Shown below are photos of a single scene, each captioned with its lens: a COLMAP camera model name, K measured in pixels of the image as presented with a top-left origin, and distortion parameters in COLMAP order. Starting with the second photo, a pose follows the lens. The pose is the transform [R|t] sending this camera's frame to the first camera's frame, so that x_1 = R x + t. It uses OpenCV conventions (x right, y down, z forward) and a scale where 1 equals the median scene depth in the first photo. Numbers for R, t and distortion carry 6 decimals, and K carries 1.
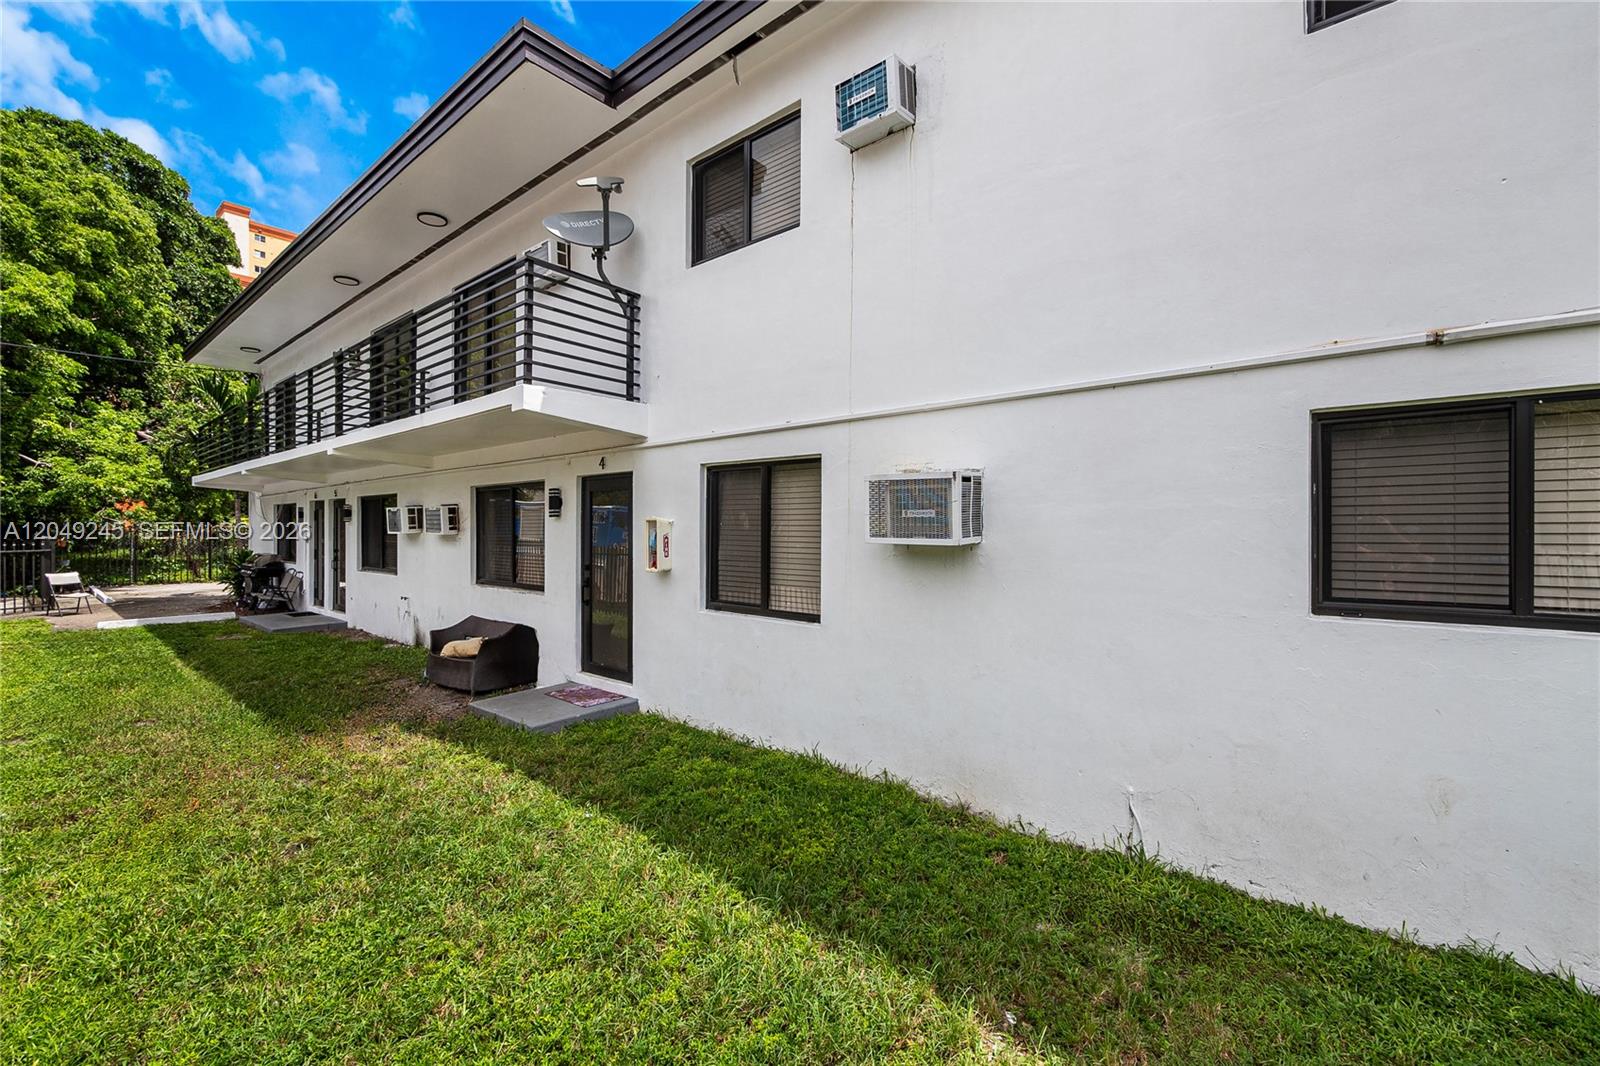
lens RADIAL K [[641.1, 0, 816.3], [0, 641.1, 526.7], [0, 0, 1]] dist [-0.001510, -0.000135]
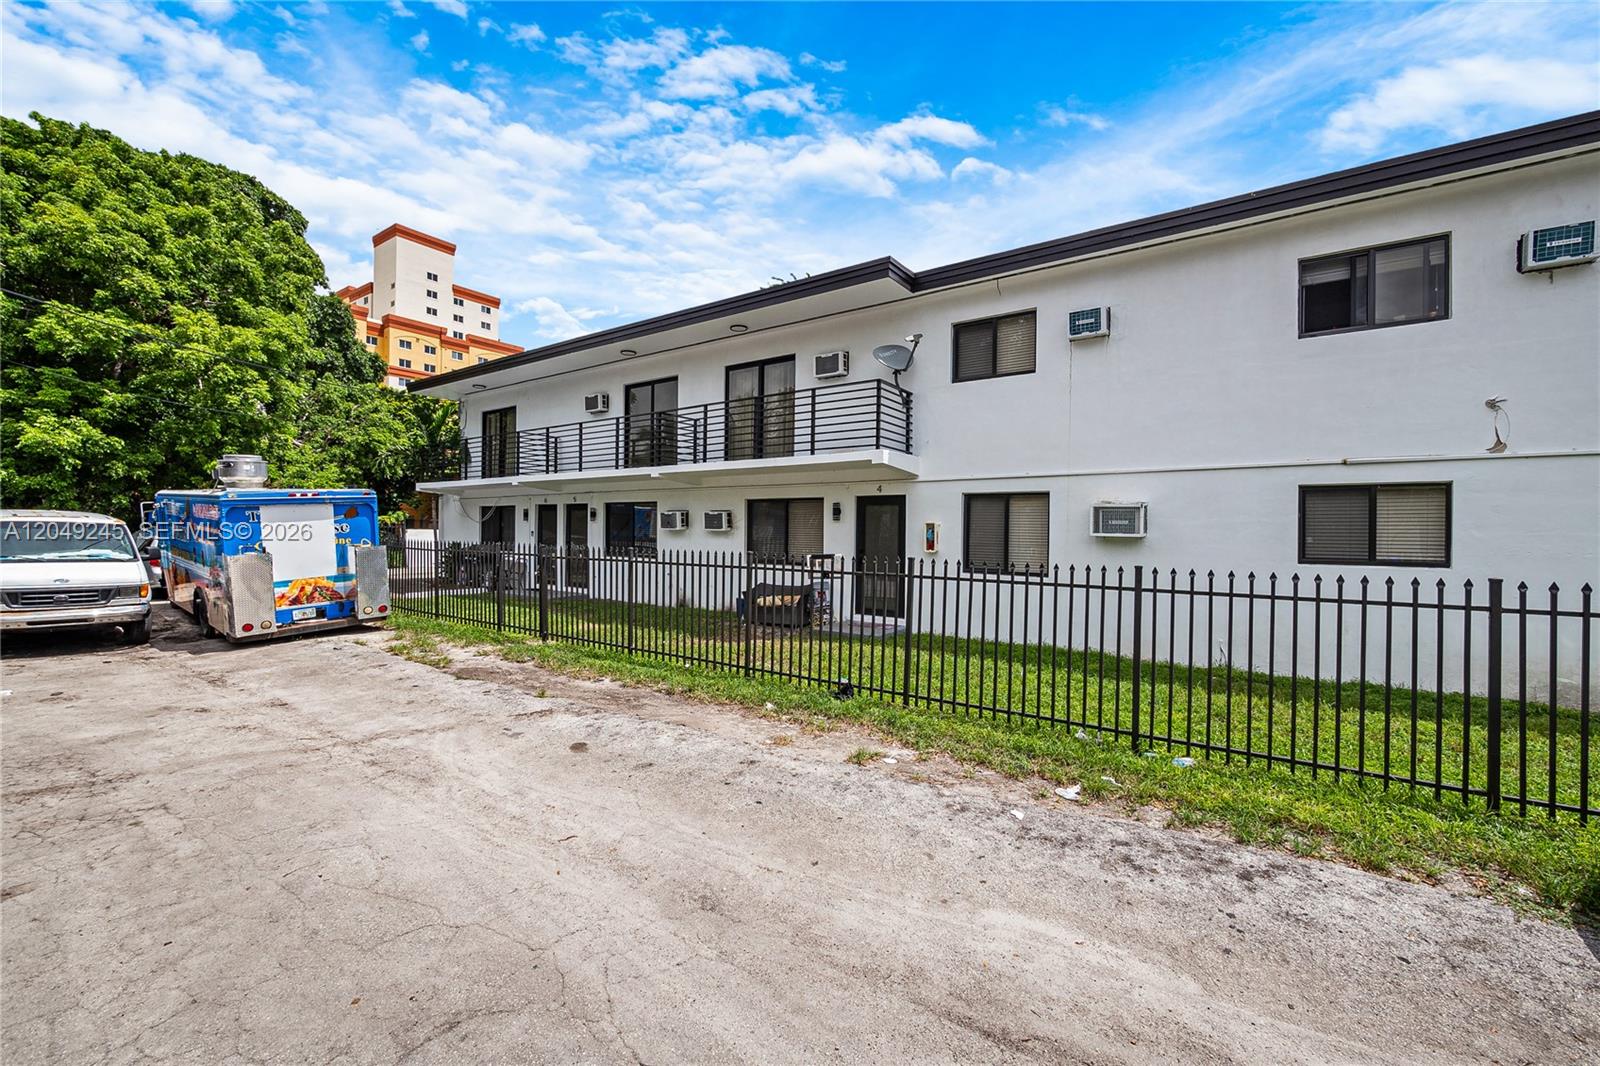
lens RADIAL K [[643.5, 0, 800.0], [0, 643.5, 533.0], [0, 0, 1]] dist [-0.002208, 0.000300]
pose [[0.999268, 0.019020, 0.033190, -0.714333], [-0.018900, 0.999814, -0.003943, 0.032635], [-0.033259, 0.003313, 0.999441, -0.825050]]
